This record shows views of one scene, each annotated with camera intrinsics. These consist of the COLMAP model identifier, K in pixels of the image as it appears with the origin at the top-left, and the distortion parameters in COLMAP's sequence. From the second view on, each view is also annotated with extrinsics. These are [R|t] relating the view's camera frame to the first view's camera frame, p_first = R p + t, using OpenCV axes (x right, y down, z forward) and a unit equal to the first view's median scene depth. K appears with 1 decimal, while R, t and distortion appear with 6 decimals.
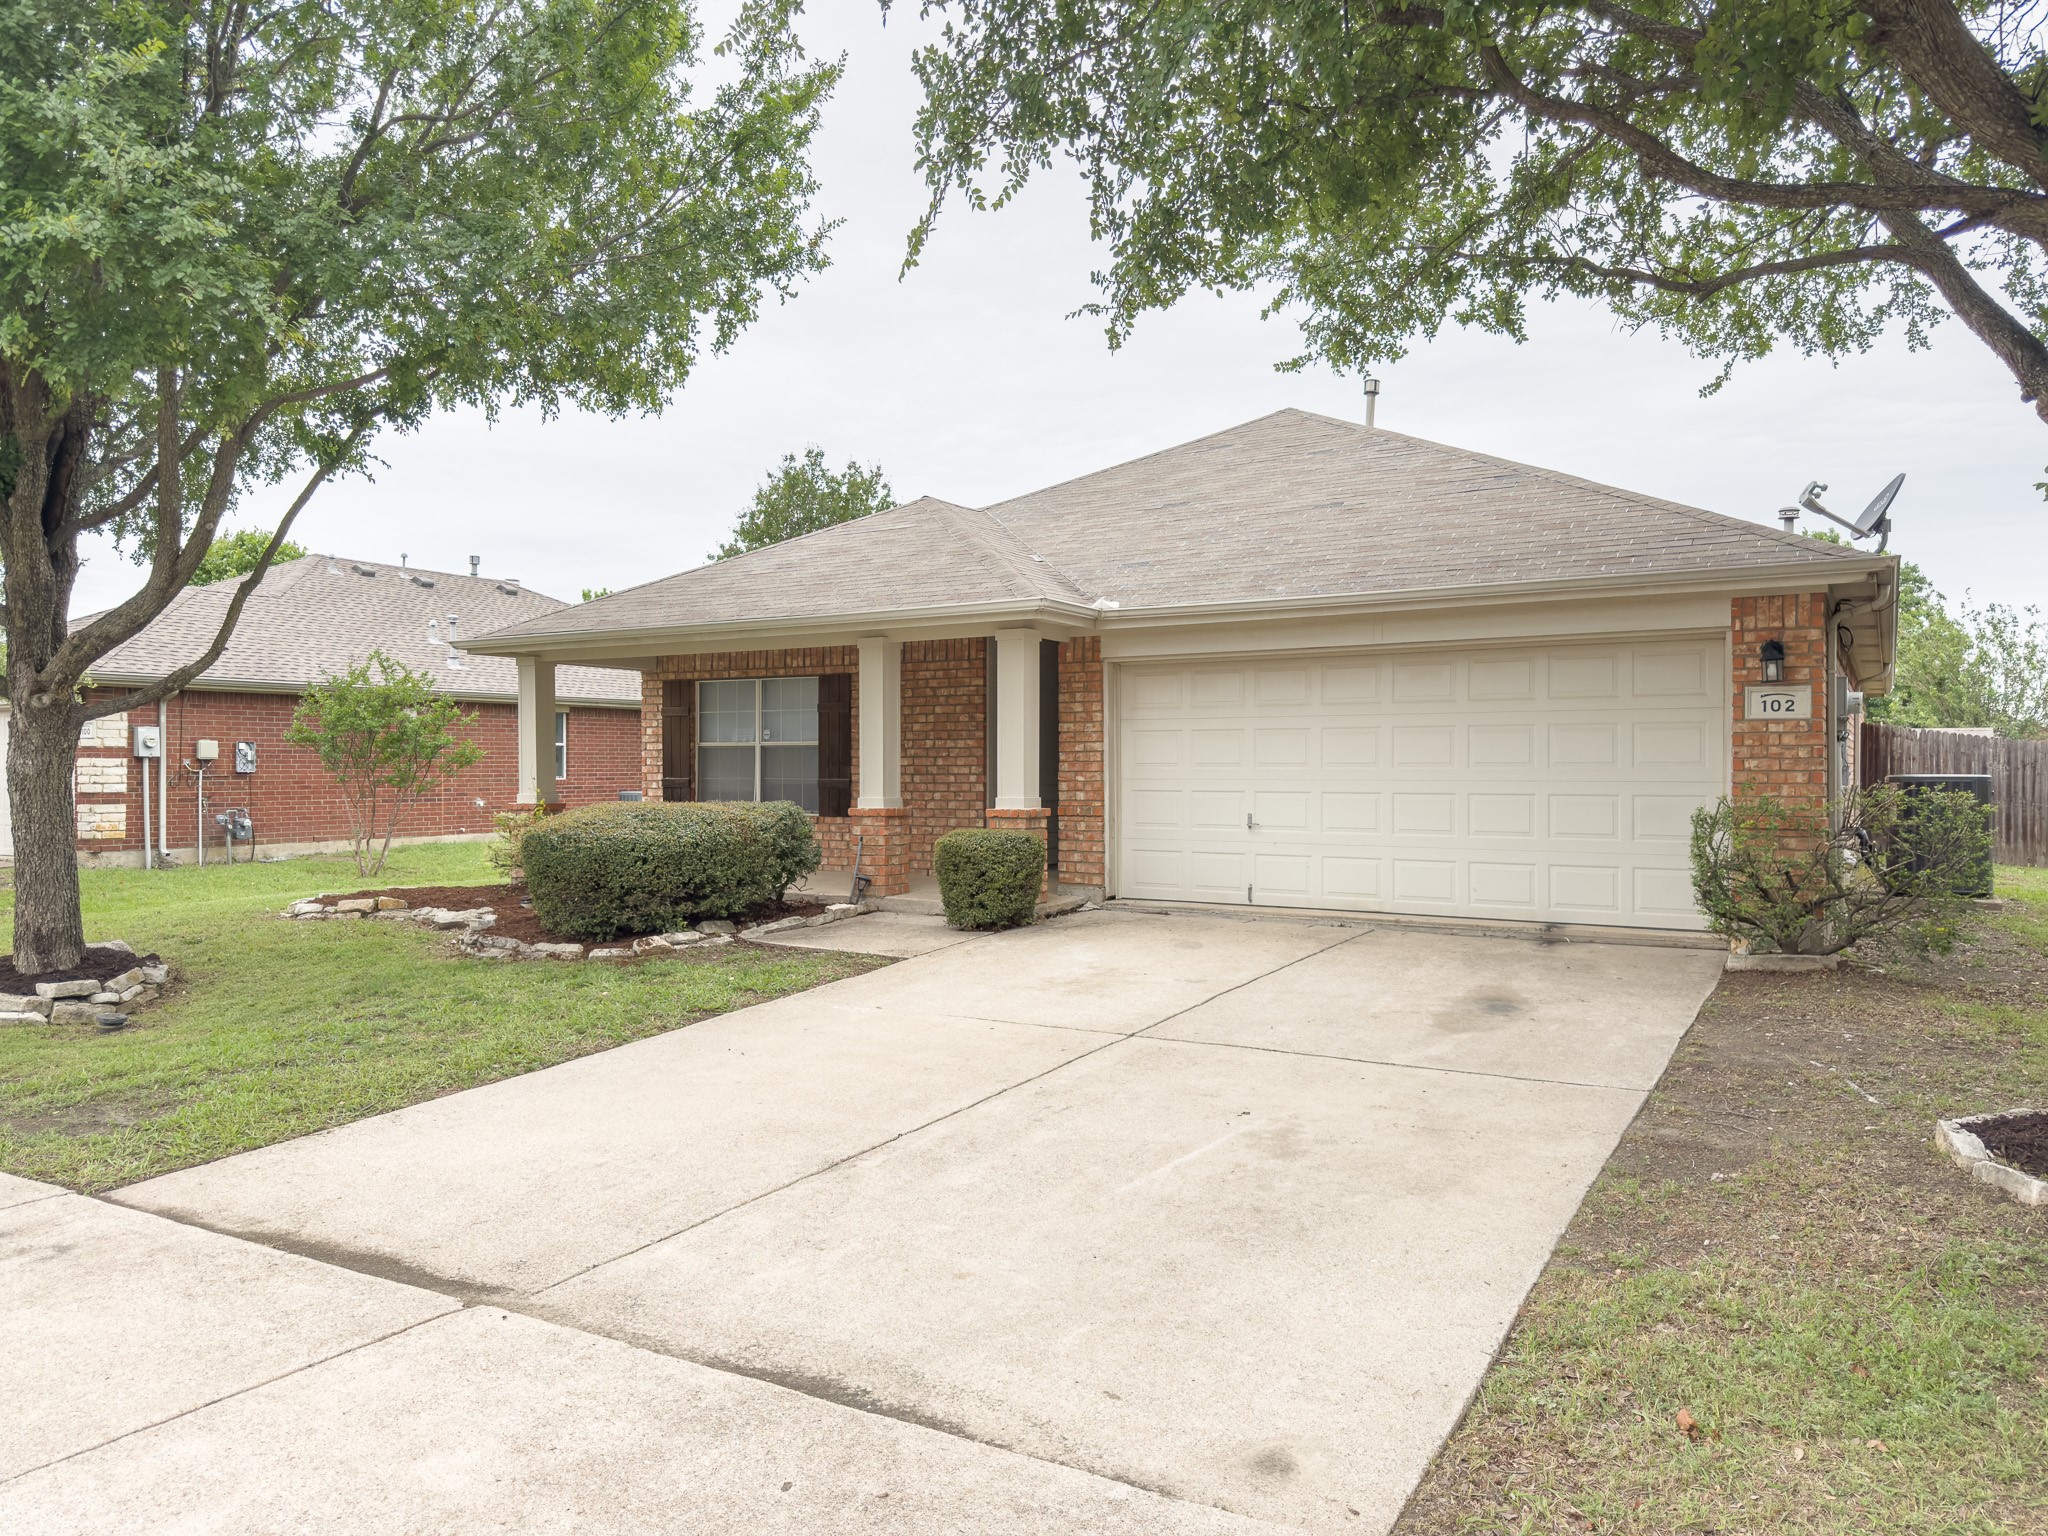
lens RADIAL K [[1431.7, 0, 1024.0], [0, 1431.7, 768.0], [0, 0, 1]] dist [0.125813, -0.153307]
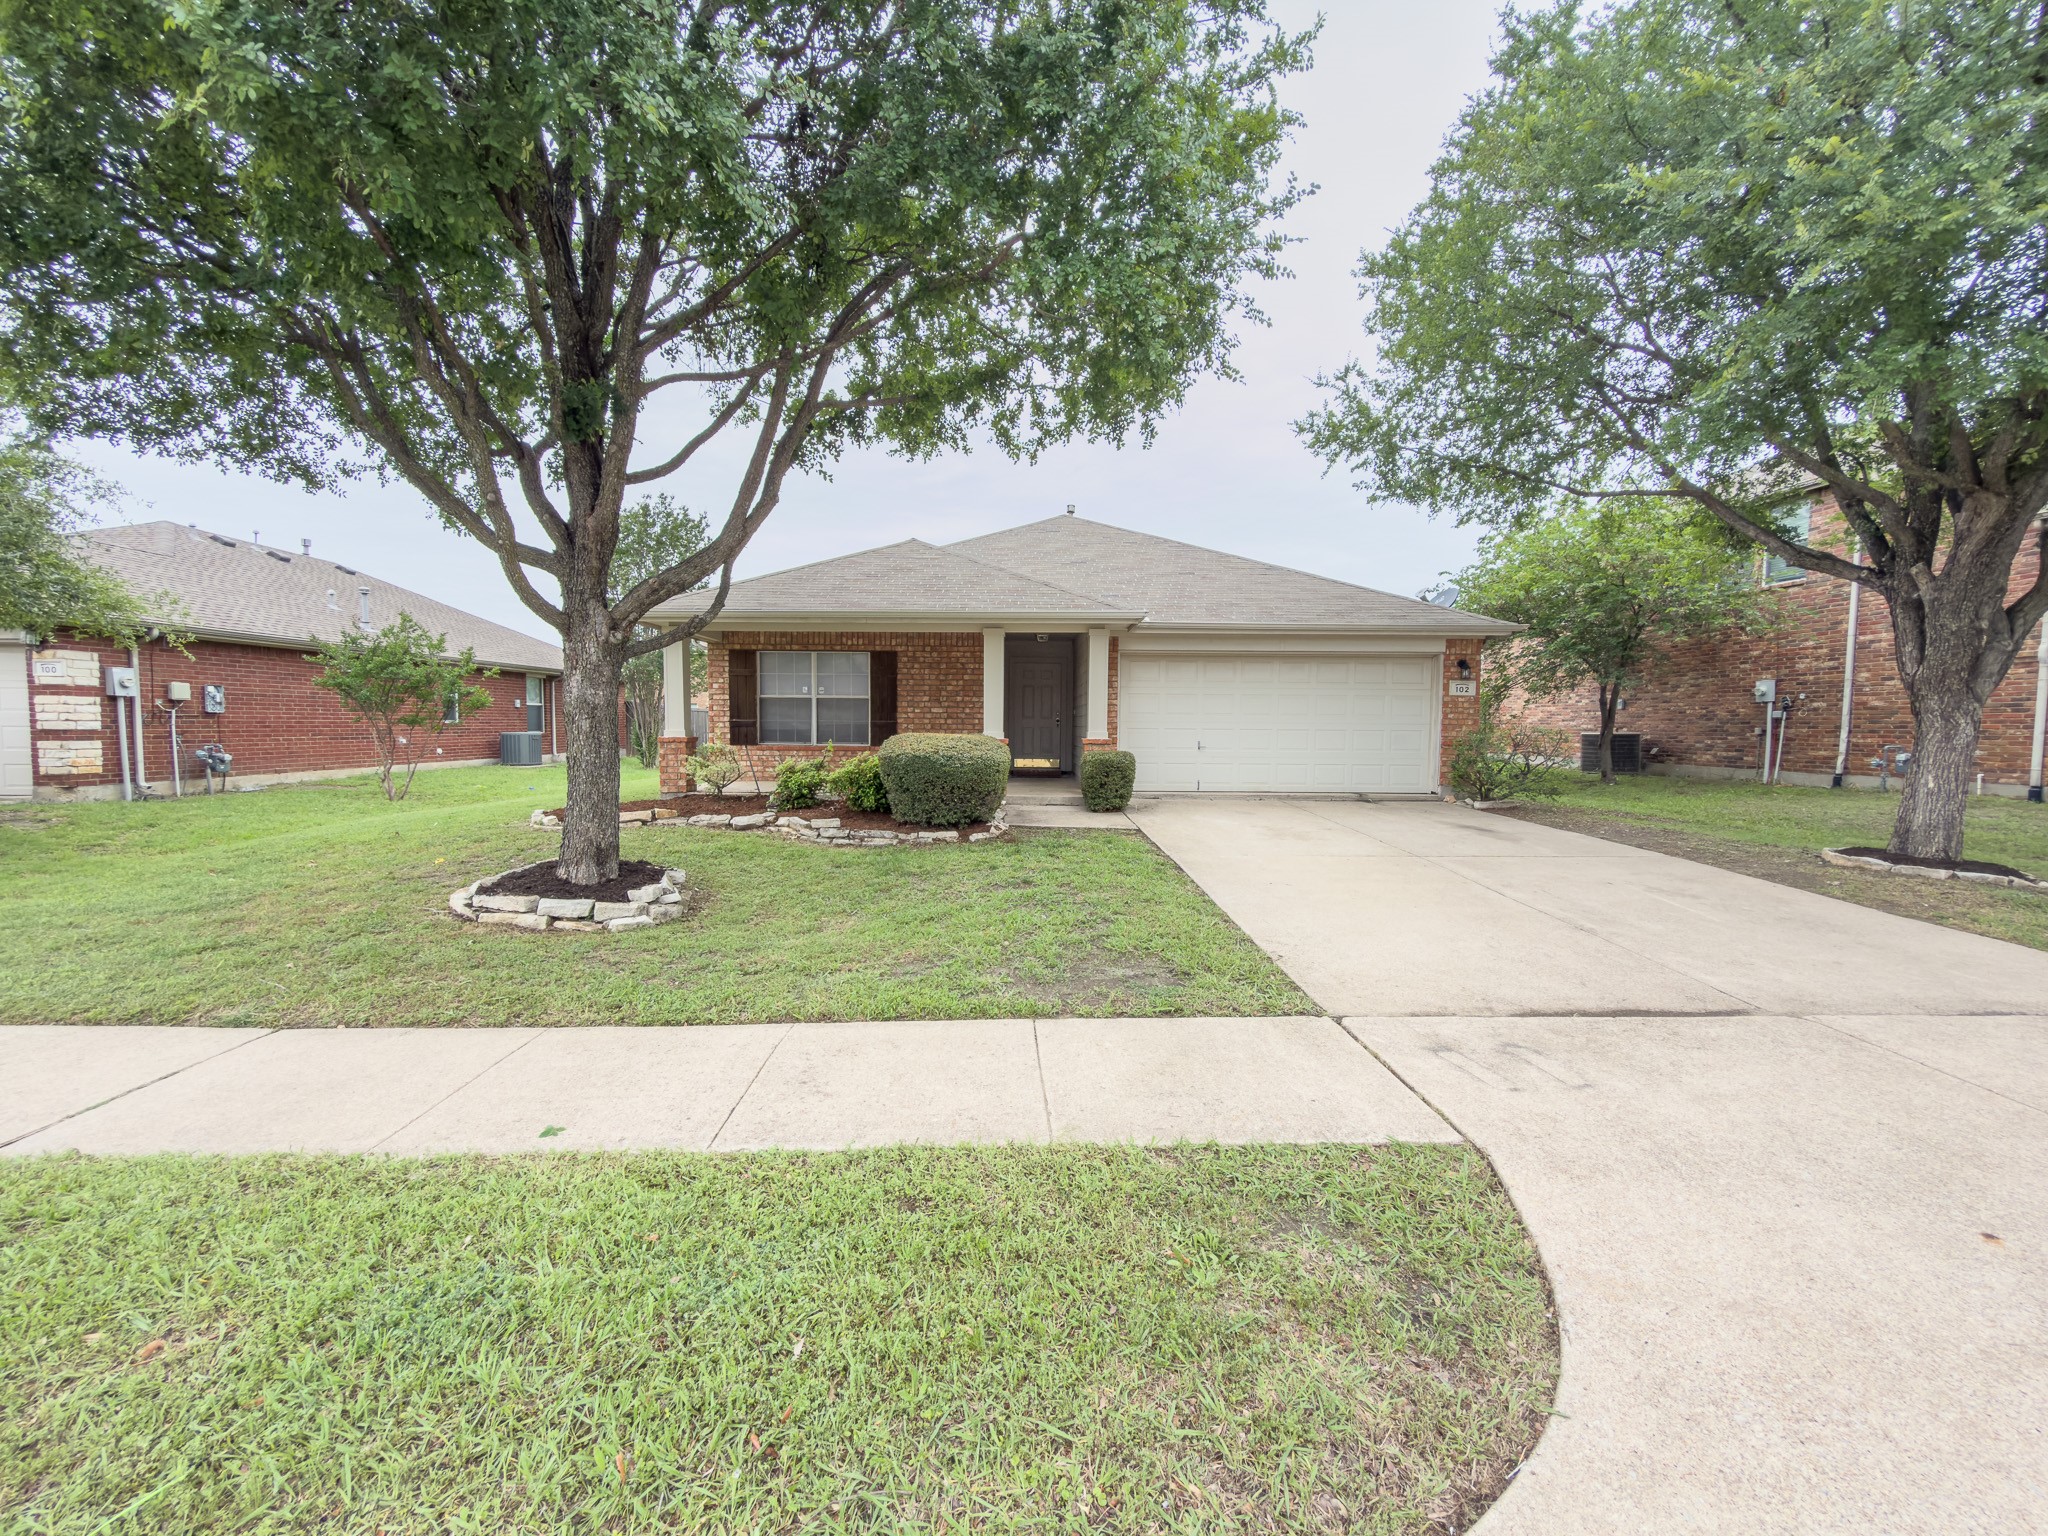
lens RADIAL K [[813.5, 0, 1021.7], [0, 813.5, 769.7], [0, 0, 1]] dist [0.000398, 0.000165]
pose [[0.849739, -0.021487, 0.526766, -0.360726], [-0.007542, 0.998571, 0.052899, 0.009595], [-0.527150, -0.048923, 0.848363, 0.155183]]
